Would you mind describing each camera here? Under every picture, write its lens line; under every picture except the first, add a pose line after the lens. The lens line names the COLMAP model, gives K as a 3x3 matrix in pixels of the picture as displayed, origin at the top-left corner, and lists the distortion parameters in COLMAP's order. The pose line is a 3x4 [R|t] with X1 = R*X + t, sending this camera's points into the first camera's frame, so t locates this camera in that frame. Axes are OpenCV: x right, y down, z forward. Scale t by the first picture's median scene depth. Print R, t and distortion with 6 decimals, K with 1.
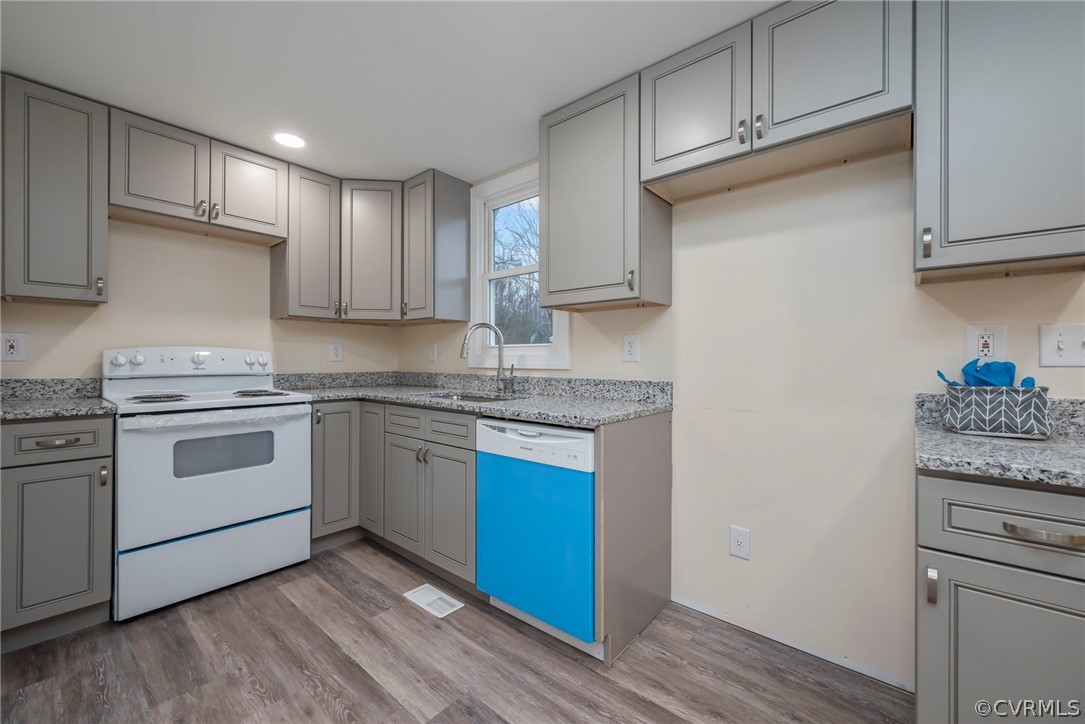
lens RADIAL K [[436.7, 0, 542.5], [0, 436.7, 362.0], [0, 0, 1]] dist [0.000369, 0.000015]
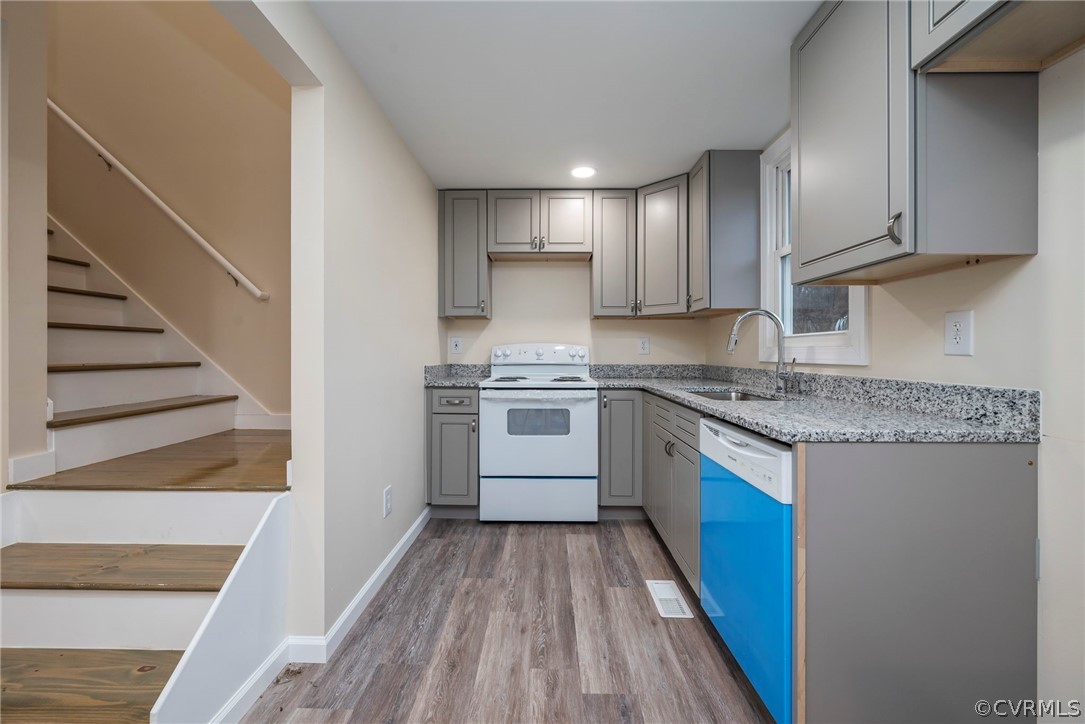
lens RADIAL K [[432.5, 0, 540.9], [0, 432.5, 356.3], [0, 0, 1]] dist [-0.000373, -0.000335]
pose [[0.636892, 0.005119, -0.770936, 0.299451], [-0.003721, 0.999987, 0.003565, 0.001112], [0.770944, 0.000598, 0.636902, 0.156107]]
